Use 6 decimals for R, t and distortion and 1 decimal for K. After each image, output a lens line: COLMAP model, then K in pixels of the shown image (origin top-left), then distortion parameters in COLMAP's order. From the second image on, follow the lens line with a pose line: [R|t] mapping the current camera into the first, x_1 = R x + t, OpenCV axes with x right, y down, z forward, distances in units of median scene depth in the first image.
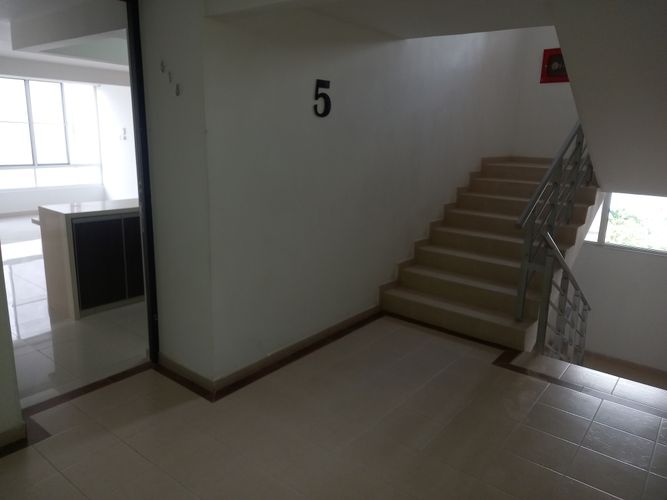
lens RADIAL K [[491.8, 0, 333.5], [0, 491.8, 250.0], [0, 0, 1]] dist [0.063709, -0.063569]
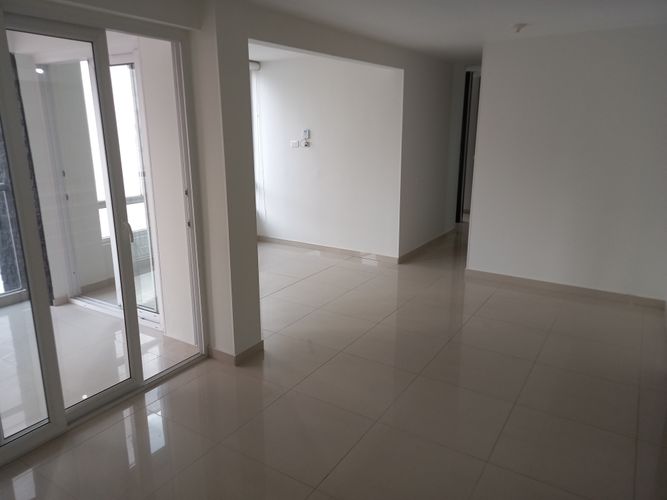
lens RADIAL K [[491.8, 0, 333.5], [0, 491.8, 250.0], [0, 0, 1]] dist [0.063709, -0.063569]
pose [[0.992492, -0.058206, 0.107570, -0.474183], [0.055480, 0.998062, 0.028171, -0.095743], [-0.109001, -0.021991, 0.993798, 0.308256]]
